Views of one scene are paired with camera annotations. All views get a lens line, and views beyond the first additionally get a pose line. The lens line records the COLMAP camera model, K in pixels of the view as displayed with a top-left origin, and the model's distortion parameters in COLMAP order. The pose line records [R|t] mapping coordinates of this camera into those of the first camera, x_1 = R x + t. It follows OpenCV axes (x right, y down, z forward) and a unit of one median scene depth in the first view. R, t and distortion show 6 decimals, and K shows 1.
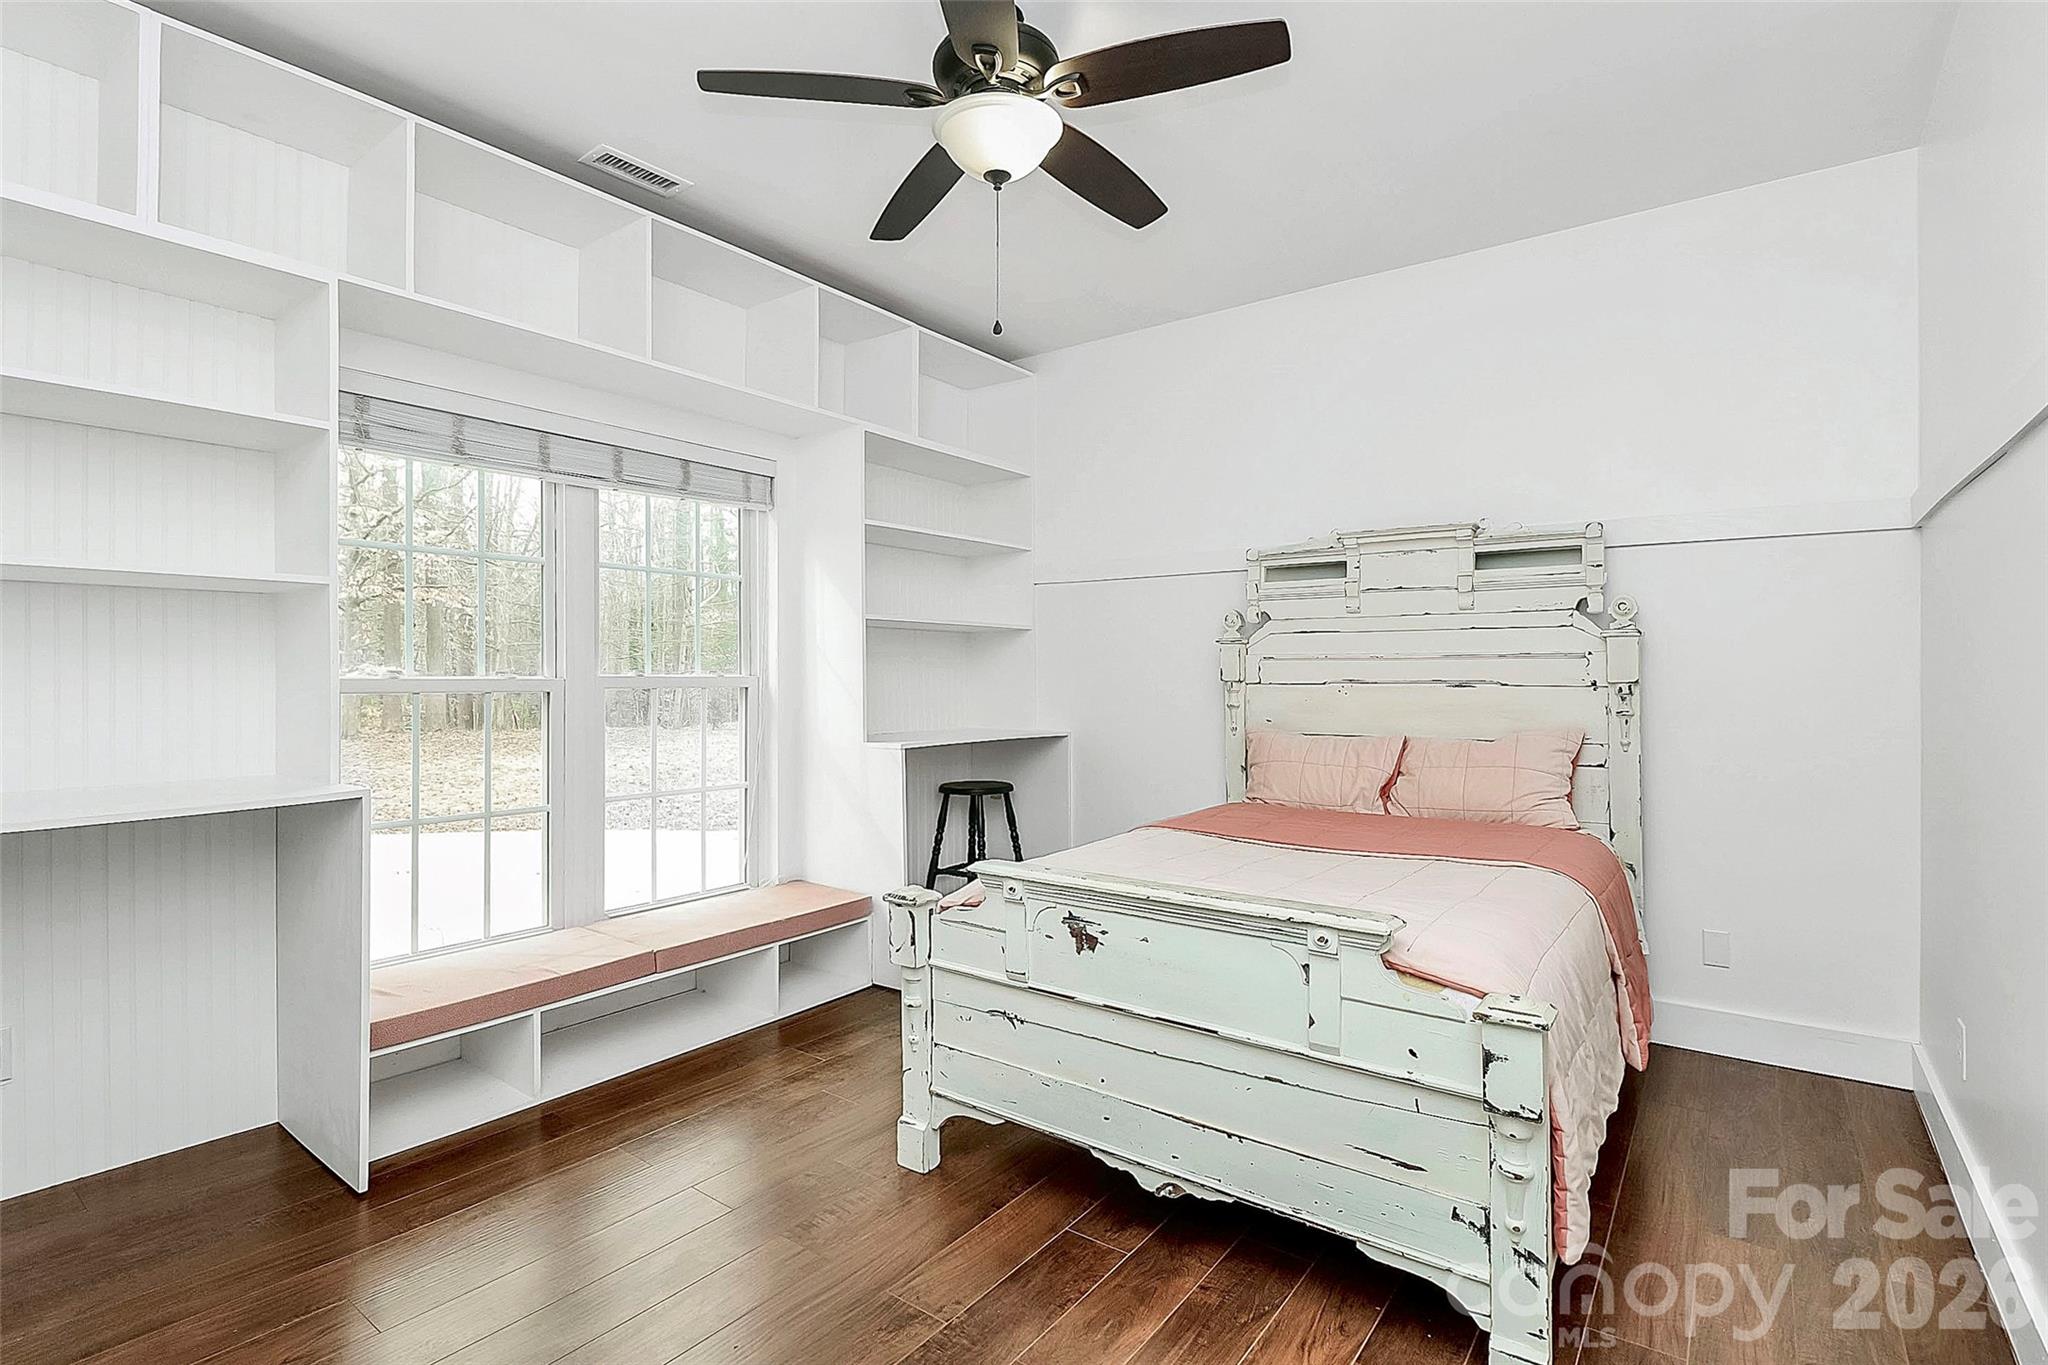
lens RADIAL K [[978.3, 0, 1025.8], [0, 978.3, 693.2], [0, 0, 1]] dist [-0.015634, -0.000621]
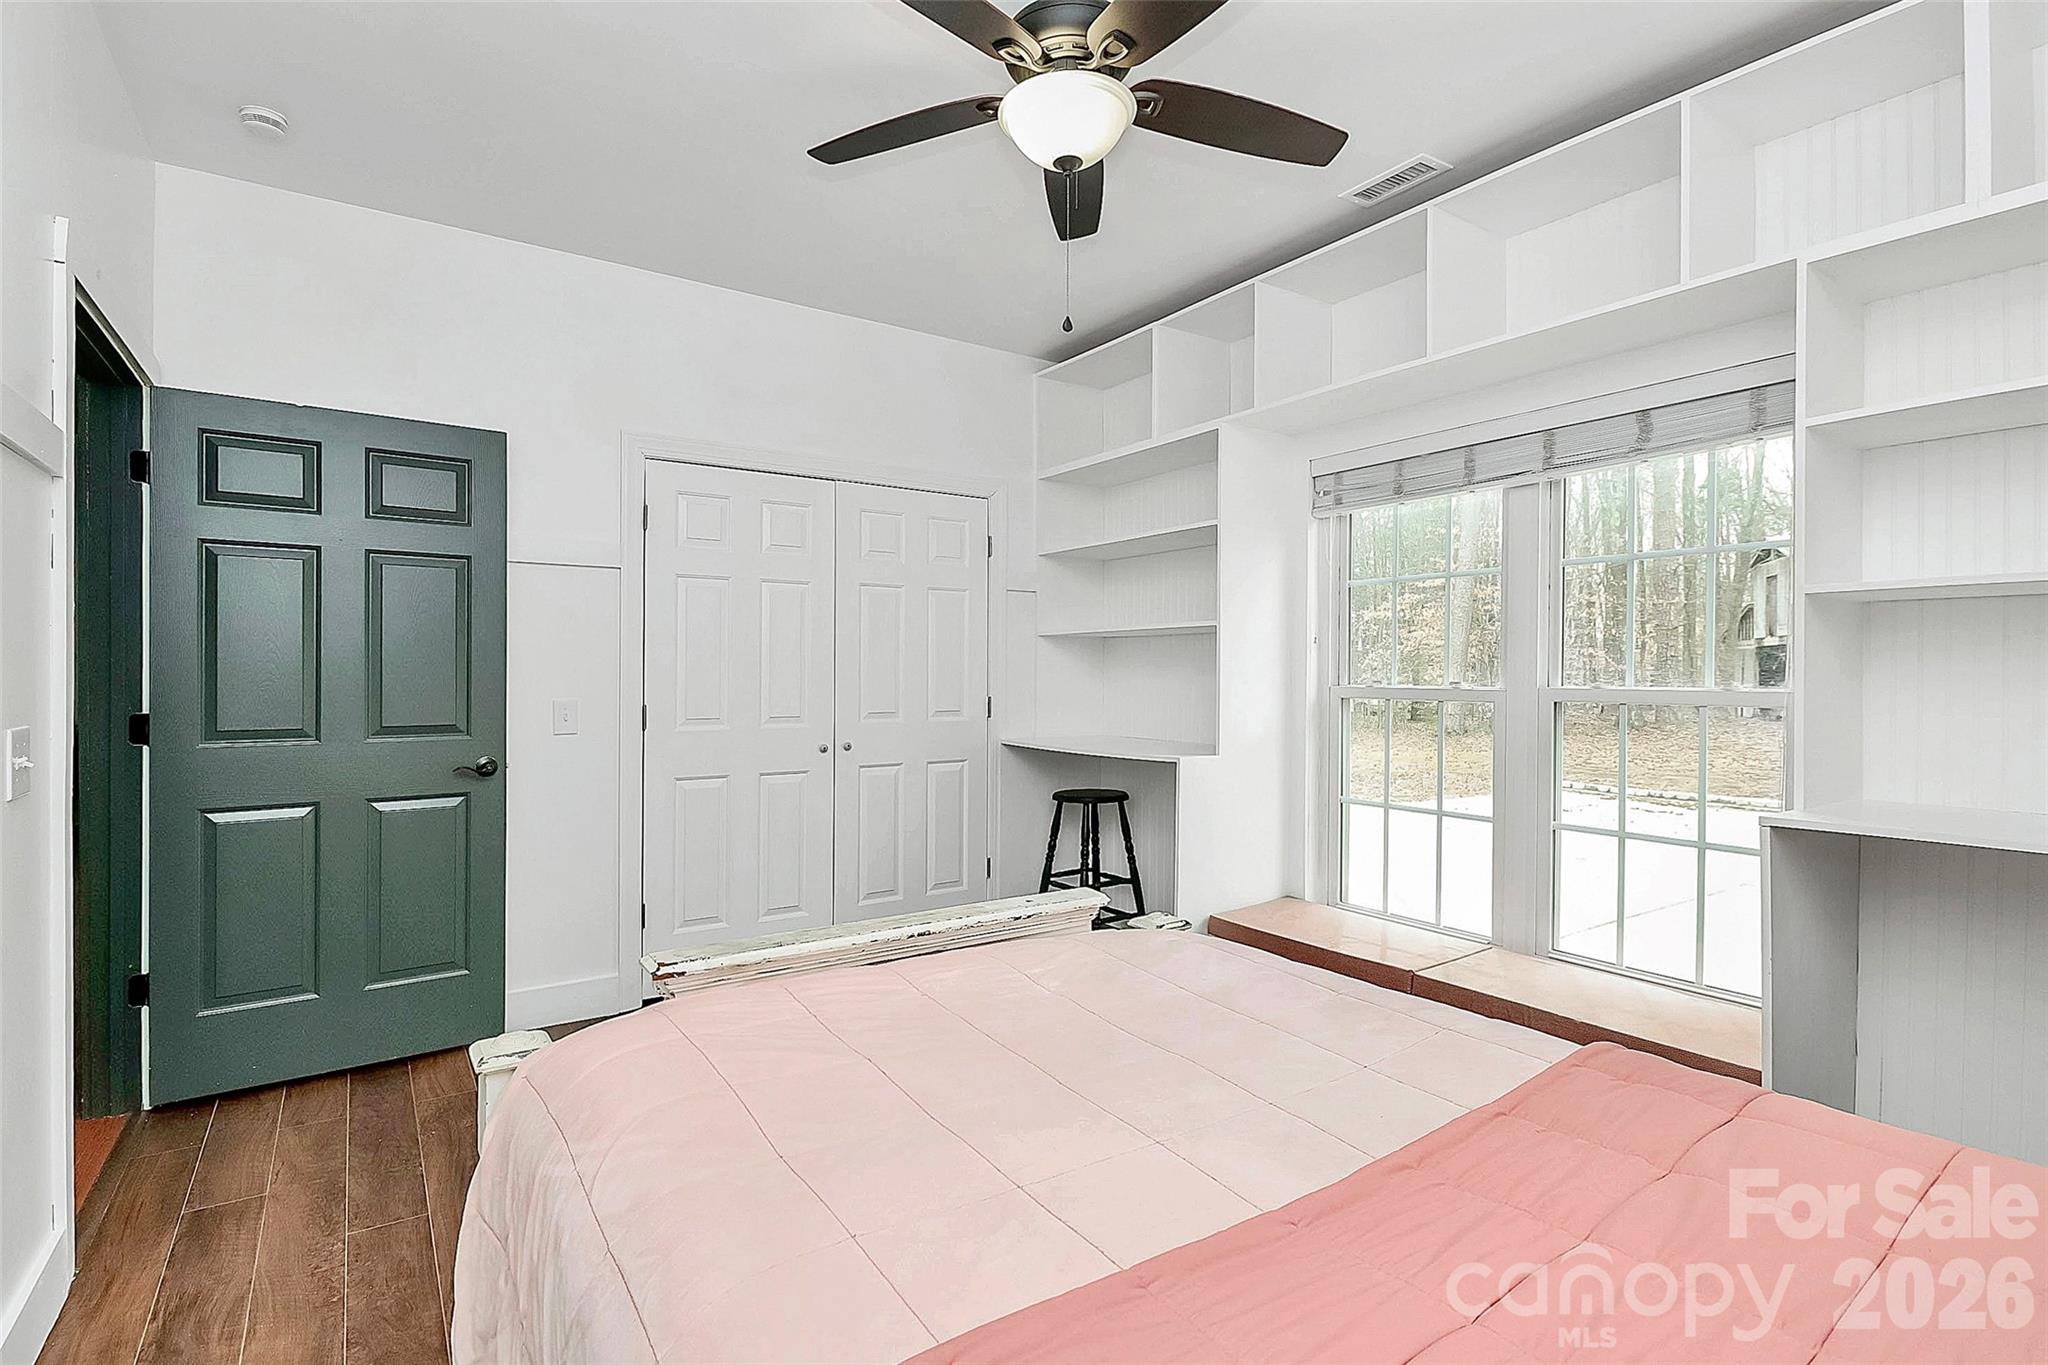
lens RADIAL K [[976.1, 0, 1019.4], [0, 976.1, 678.2], [0, 0, 1]] dist [0.001833, 0.000128]
pose [[-0.325208, 0.001191, -0.945642, 0.675885], [-0.020822, 0.999748, 0.008420, -0.026429], [0.945413, 0.022428, -0.325101, 0.965632]]
